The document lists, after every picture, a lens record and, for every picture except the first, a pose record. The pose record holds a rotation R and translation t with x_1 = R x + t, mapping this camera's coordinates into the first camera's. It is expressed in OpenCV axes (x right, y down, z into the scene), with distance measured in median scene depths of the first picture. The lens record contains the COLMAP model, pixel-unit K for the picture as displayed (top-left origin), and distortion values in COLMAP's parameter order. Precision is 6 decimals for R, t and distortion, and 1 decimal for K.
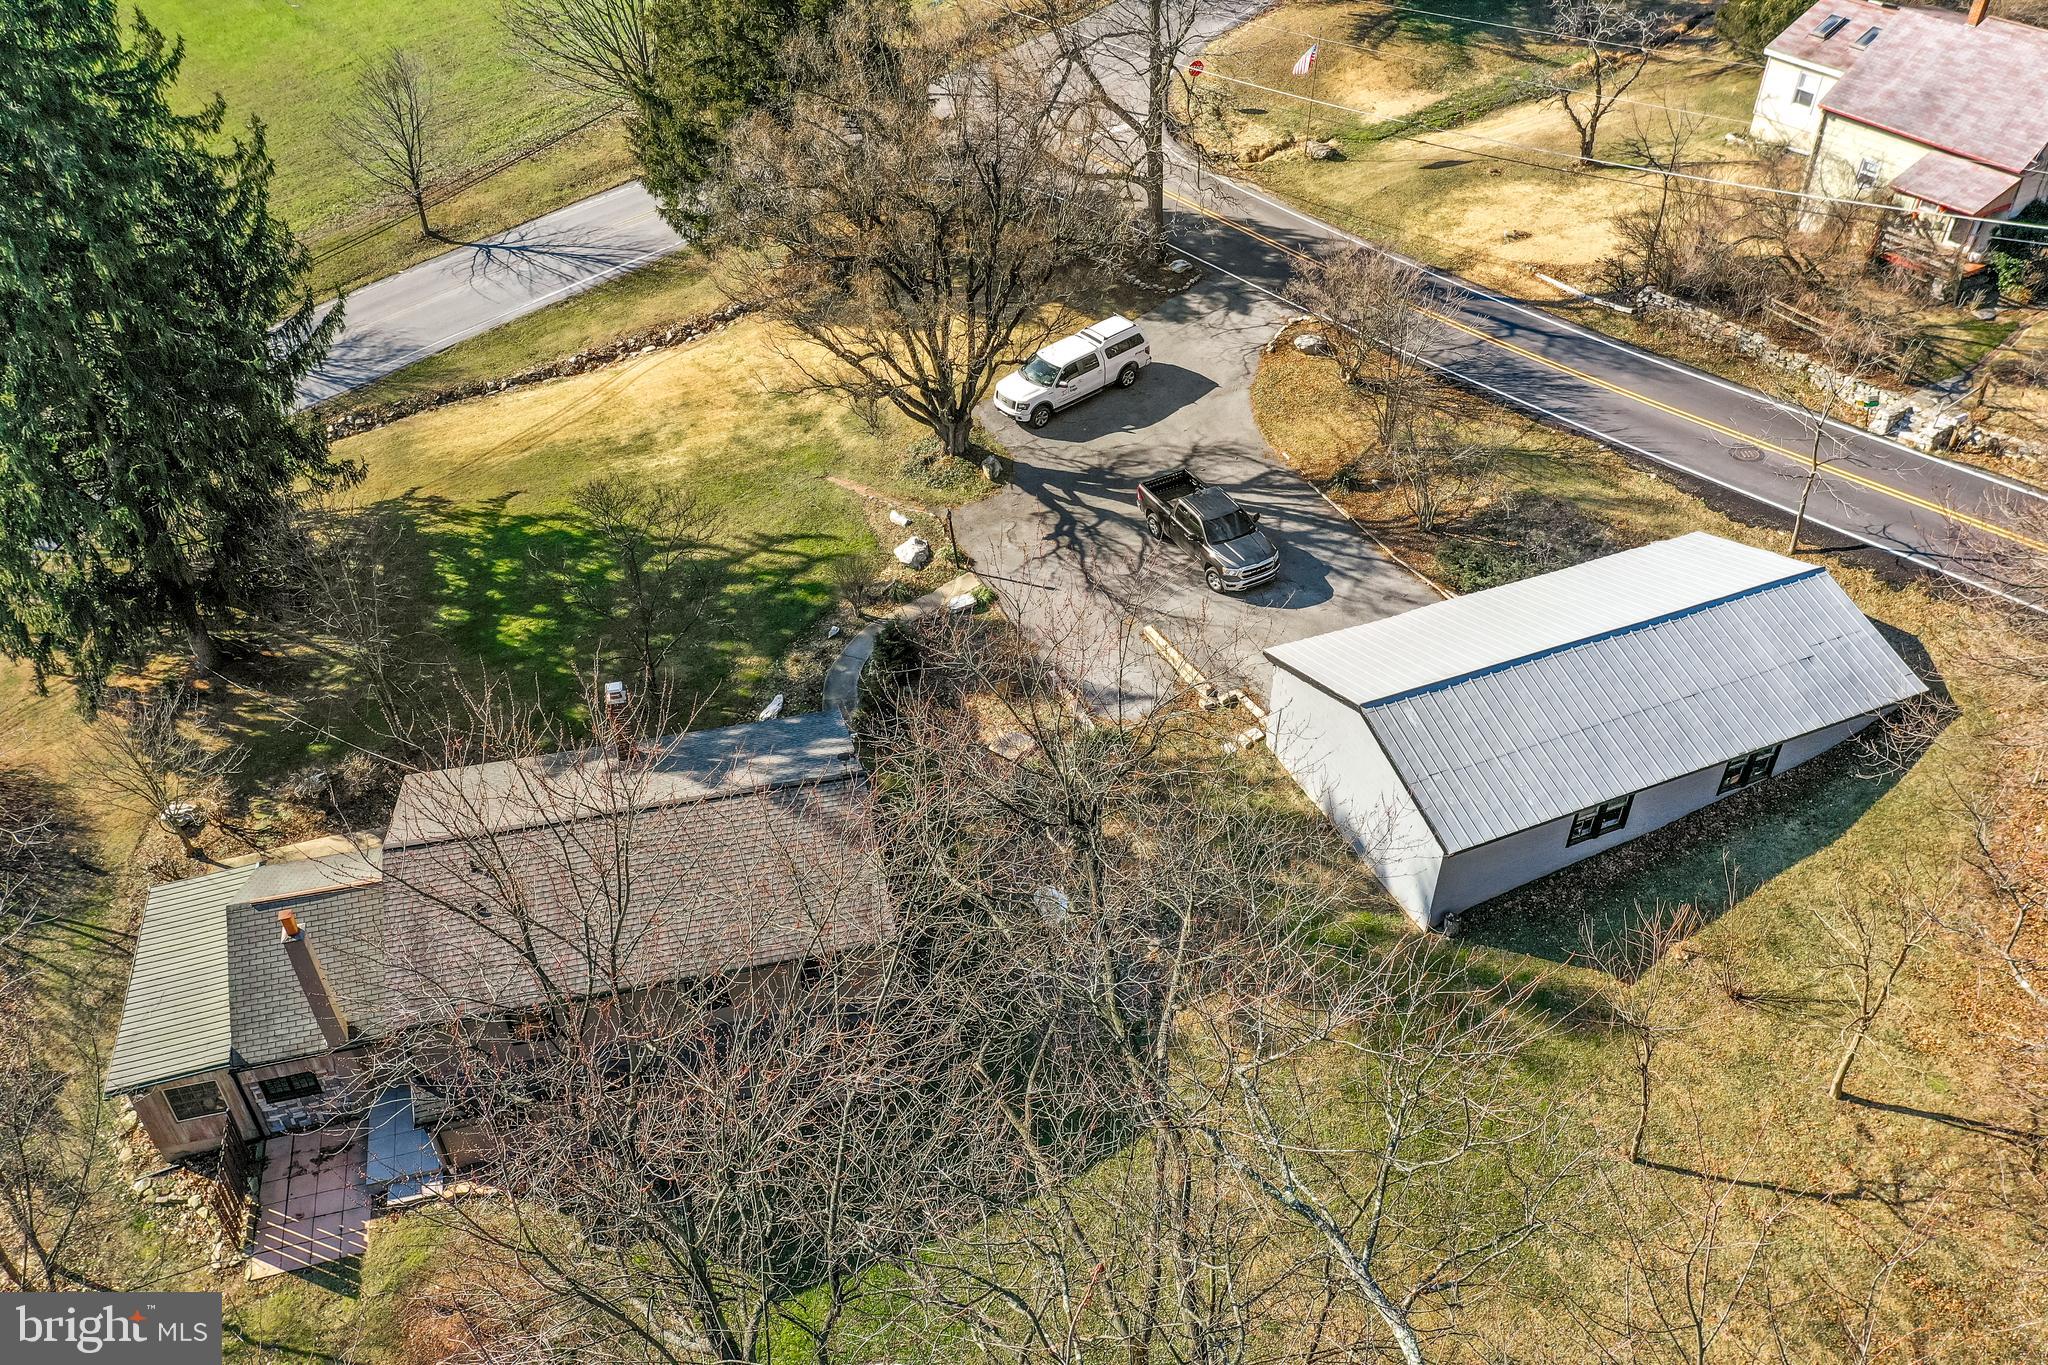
lens RADIAL K [[1614.9, 0, 1015.8], [0, 1614.9, 680.6], [0, 0, 1]] dist [0.014165, -0.007768]
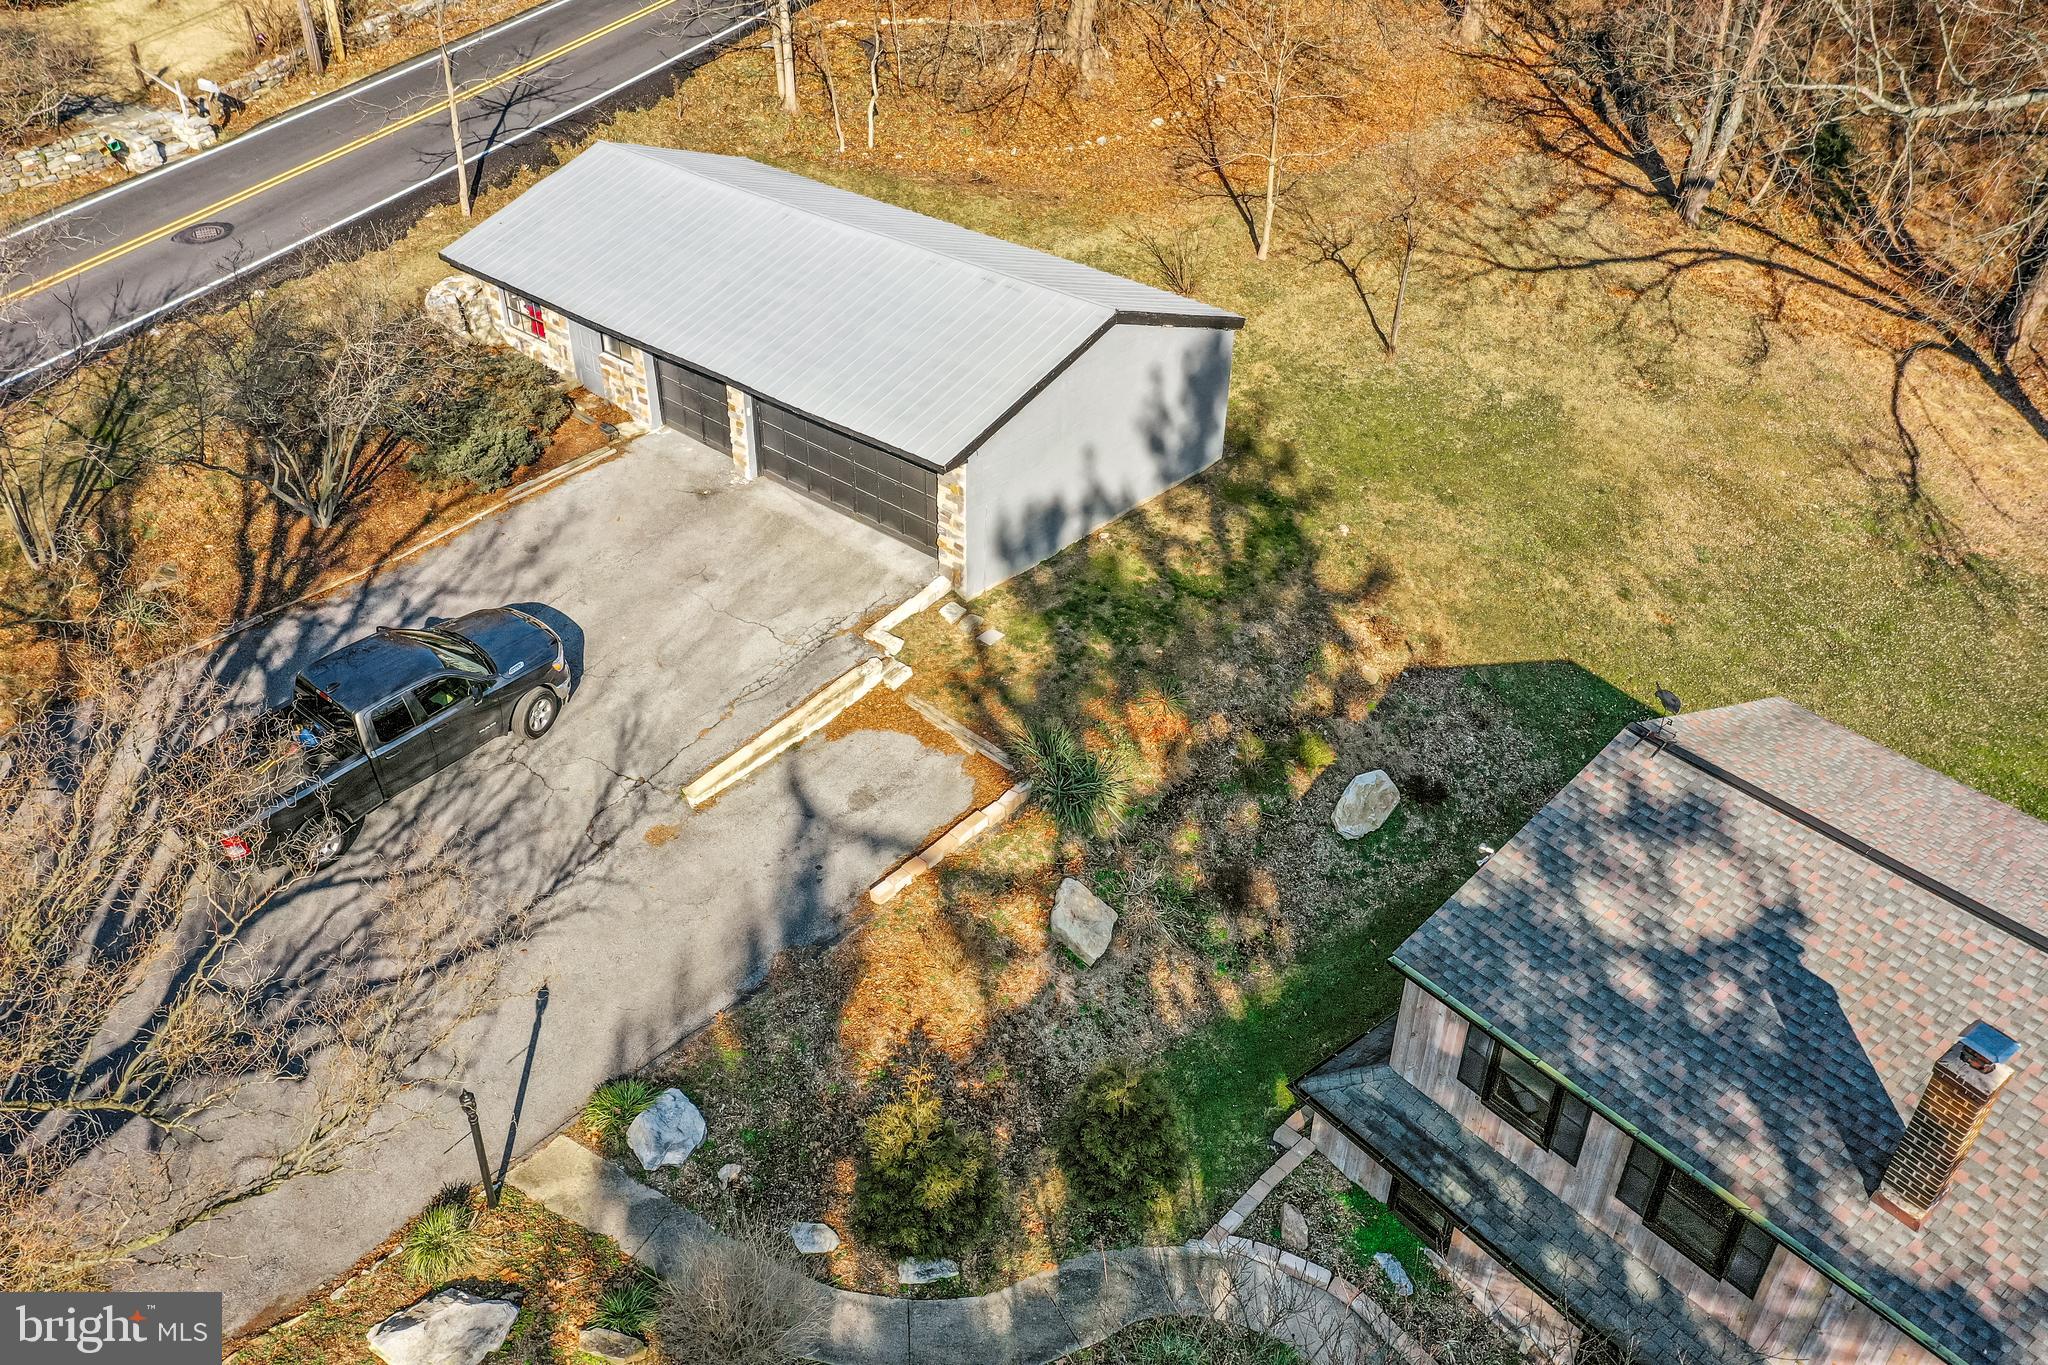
lens RADIAL K [[1614.9, 0, 1015.9], [0, 1614.9, 676.4], [0, 0, 1]] dist [0.014165, -0.007768]
pose [[-0.425256, -0.517464, 0.742555, -0.279601], [0.552247, 0.501655, 0.665856, -0.292566], [-0.717064, 0.693233, 0.072436, 0.778128]]
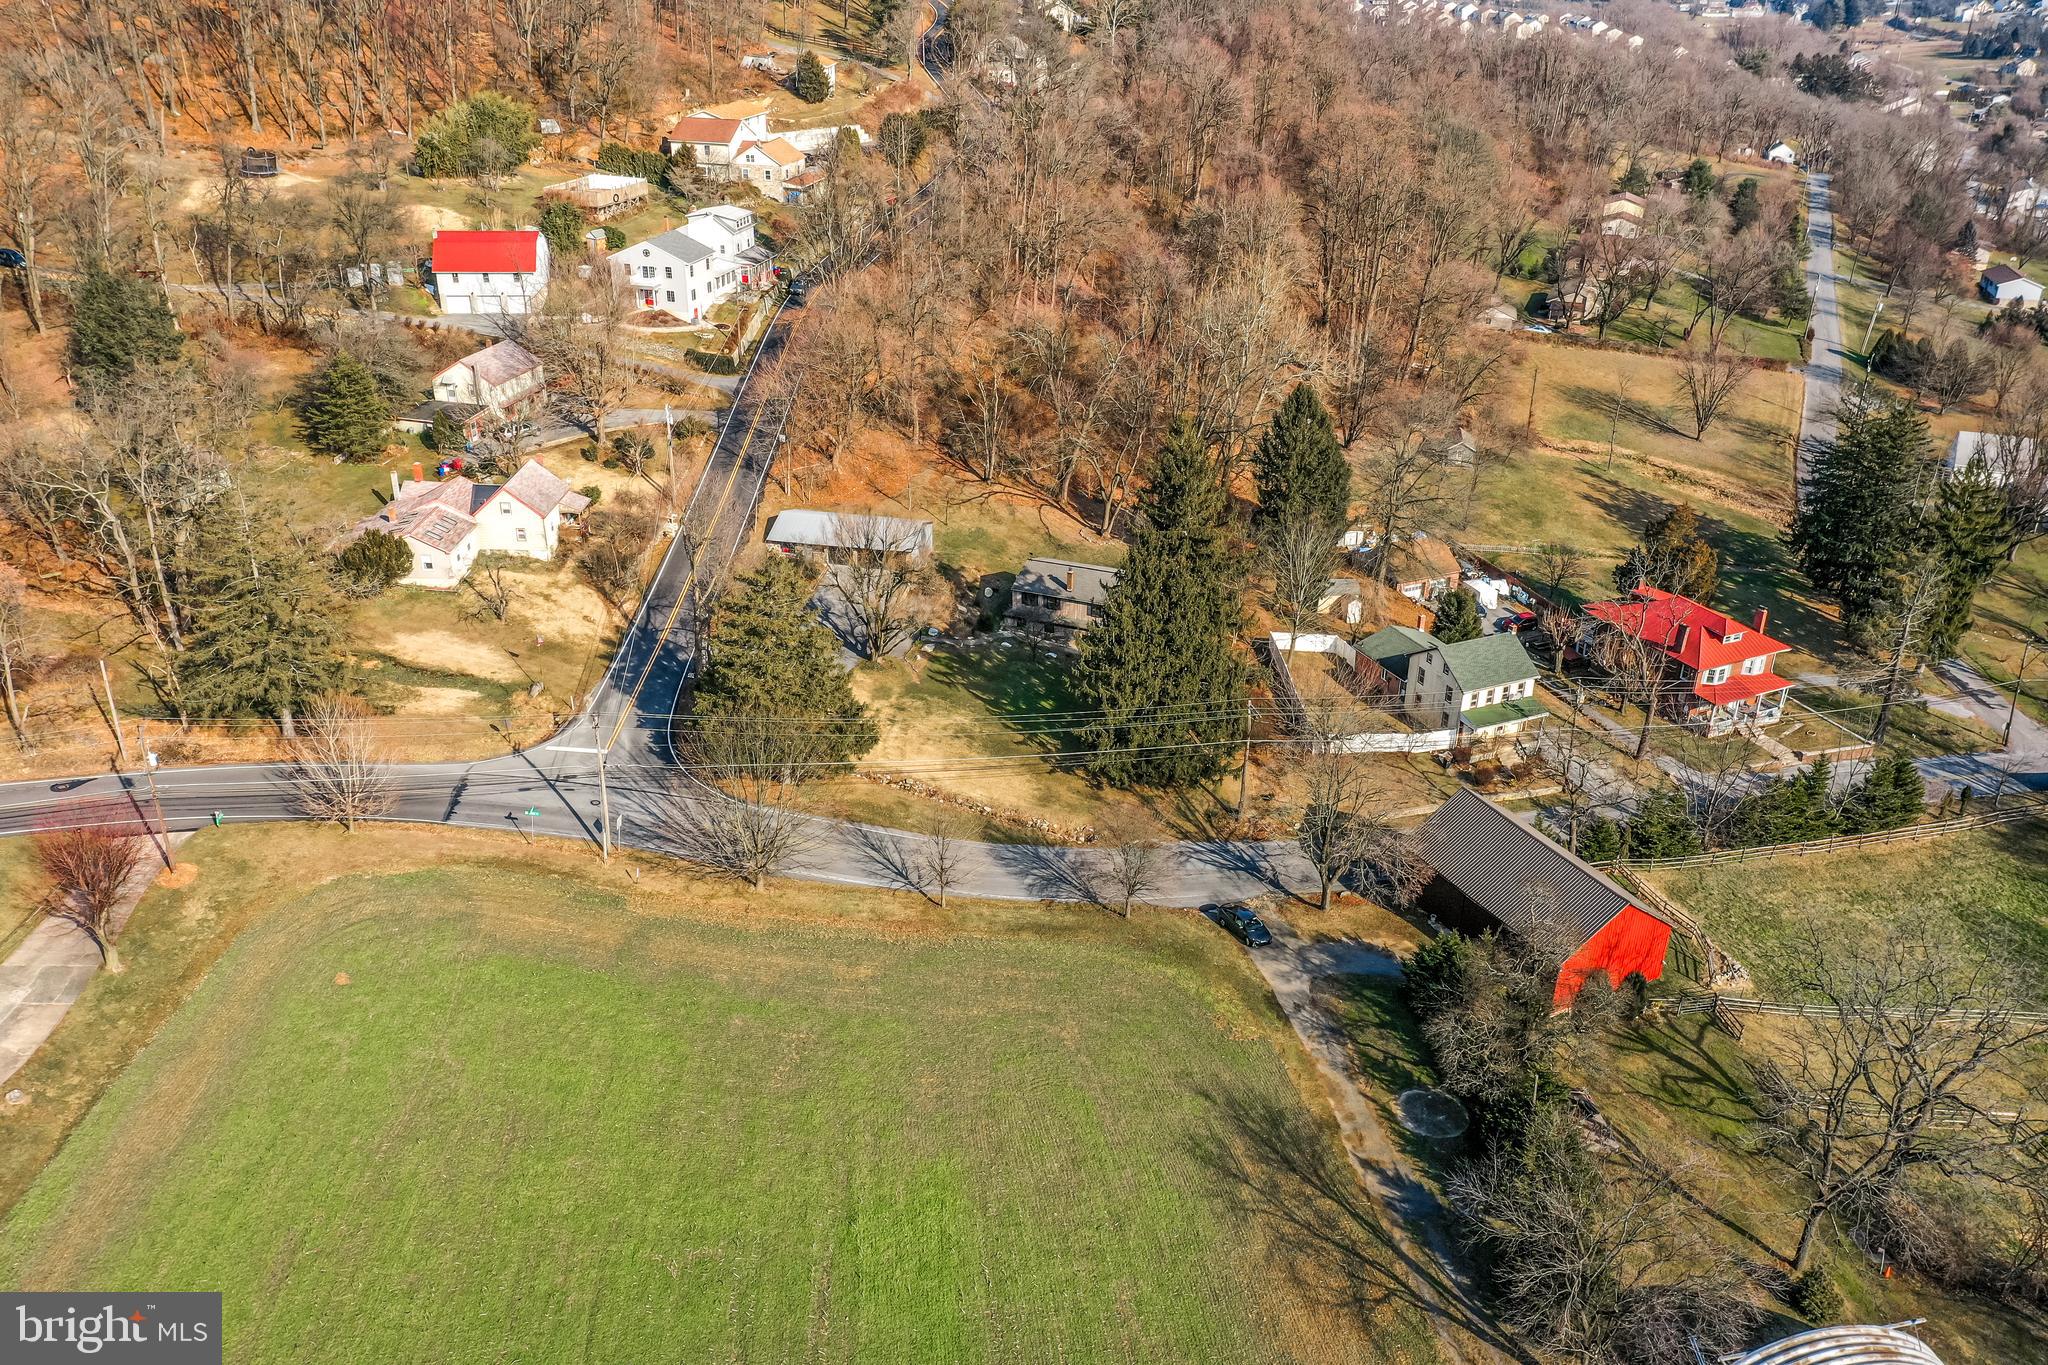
lens RADIAL K [[1614.9, 0, 1015.0], [0, 1614.9, 680.6], [0, 0, 1]] dist [0.014165, -0.007768]
pose [[-0.817603, -0.266444, 0.510424, -1.551309], [0.346499, 0.480314, 0.805753, -2.143787], [-0.459851, 0.835647, -0.300383, 1.747313]]
